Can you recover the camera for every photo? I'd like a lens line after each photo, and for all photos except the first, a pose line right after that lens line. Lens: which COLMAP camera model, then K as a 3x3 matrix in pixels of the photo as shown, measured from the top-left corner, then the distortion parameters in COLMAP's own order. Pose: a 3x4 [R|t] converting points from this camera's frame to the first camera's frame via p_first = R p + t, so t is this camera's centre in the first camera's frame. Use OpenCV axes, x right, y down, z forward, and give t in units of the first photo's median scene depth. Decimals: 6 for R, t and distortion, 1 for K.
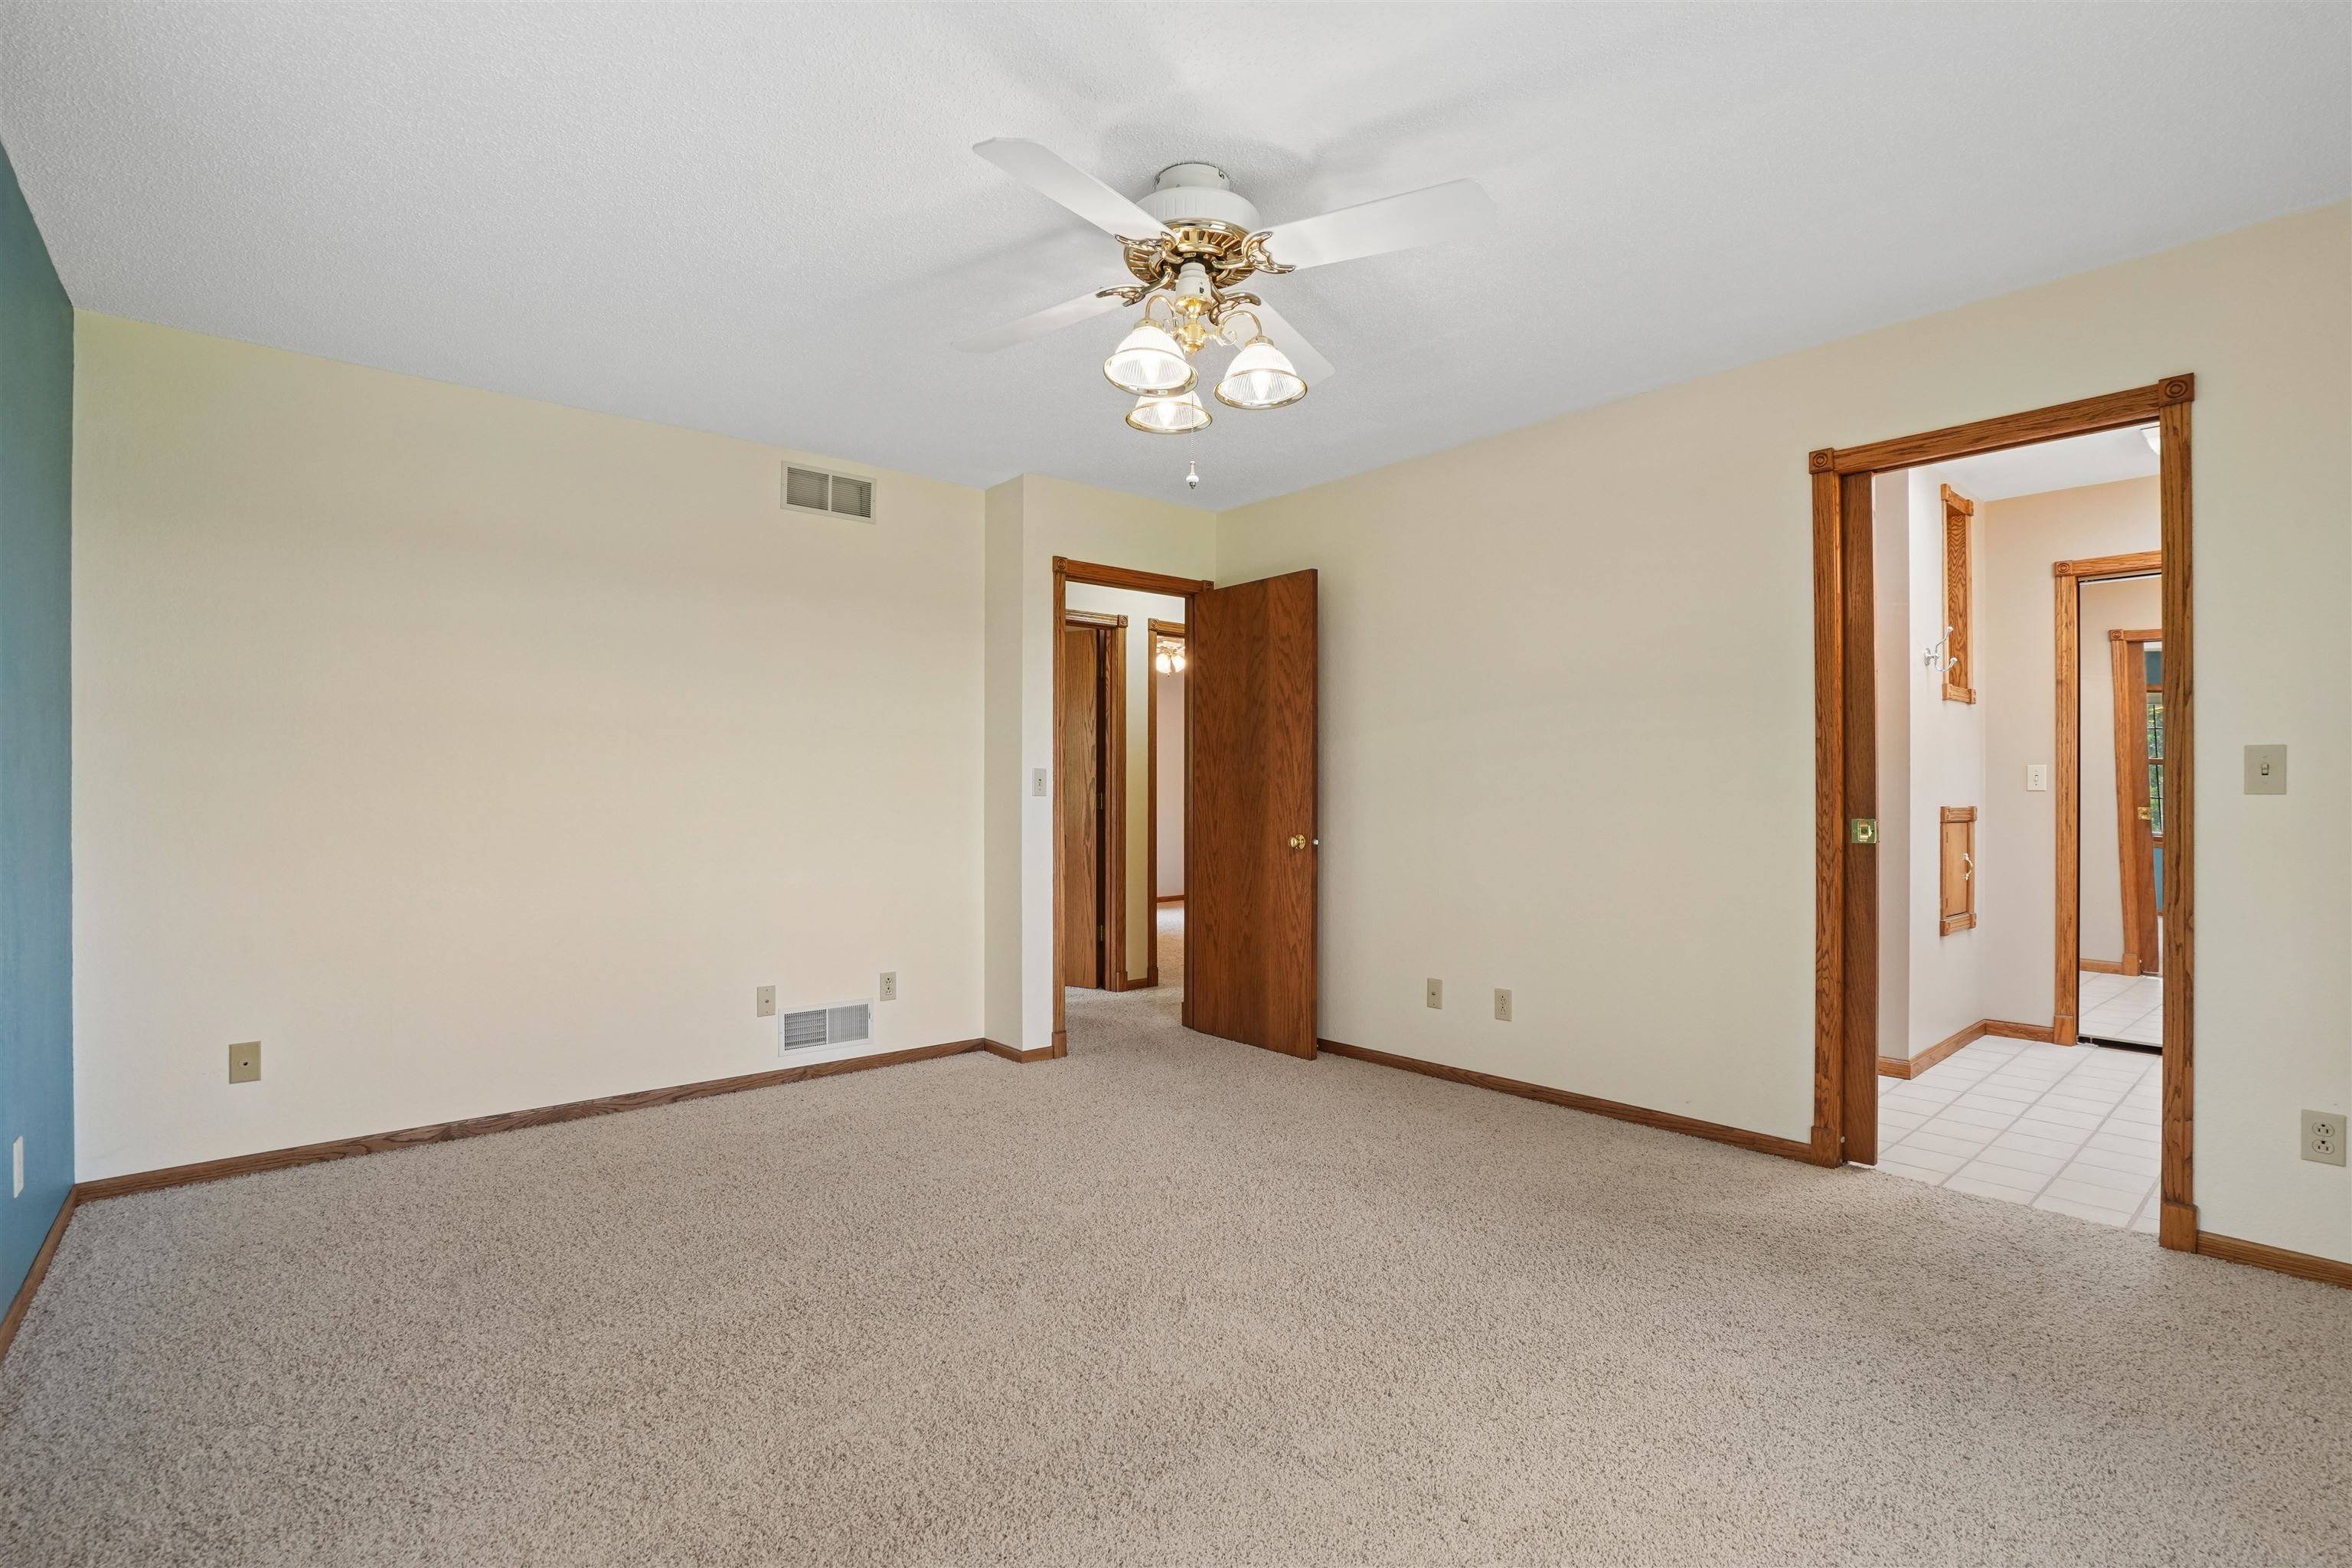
lens RADIAL K [[1088.3, 0, 1181.8], [0, 1088.3, 786.6], [0, 0, 1]] dist [-0.054494, 0.019113]
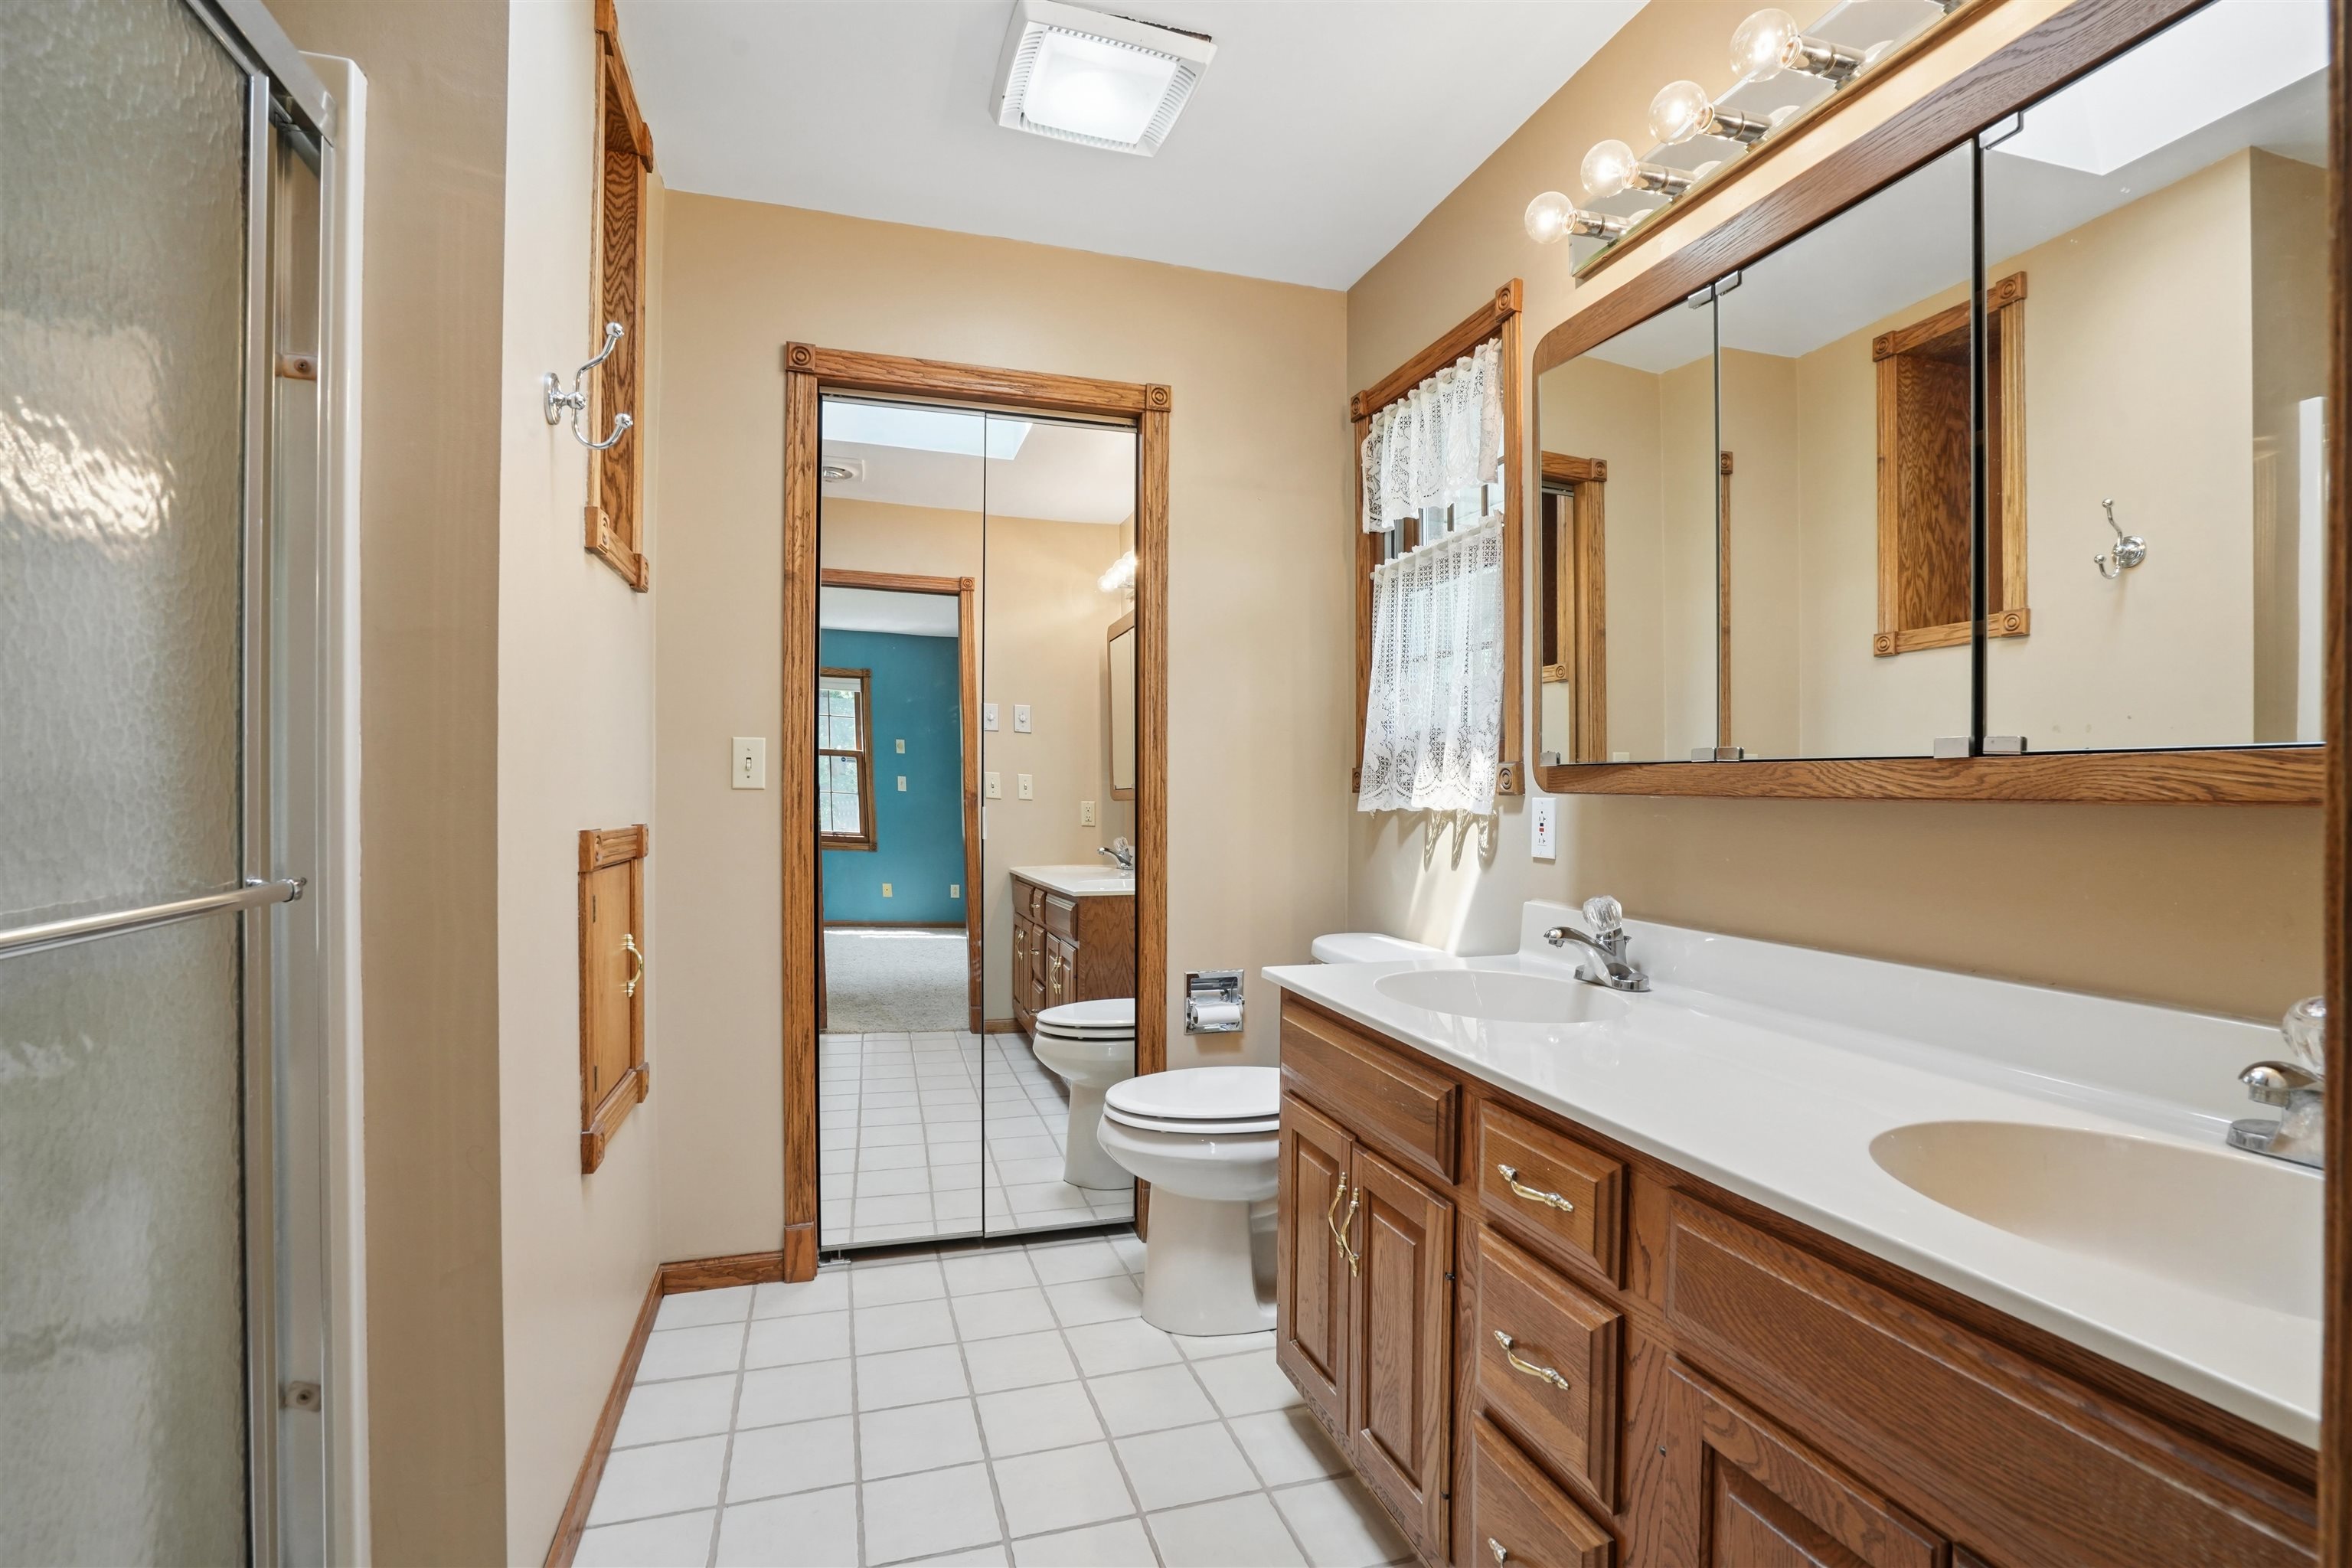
lens RADIAL K [[1088.3, 0, 1181.8], [0, 1088.3, 786.6], [0, 0, 1]] dist [-0.054494, 0.019113]
pose [[0.394816, 0.002217, 0.918757, 0.426389], [0.001319, 0.999995, -0.002980, 0.004810], [-0.918759, 0.002388, 0.394811, 0.620861]]
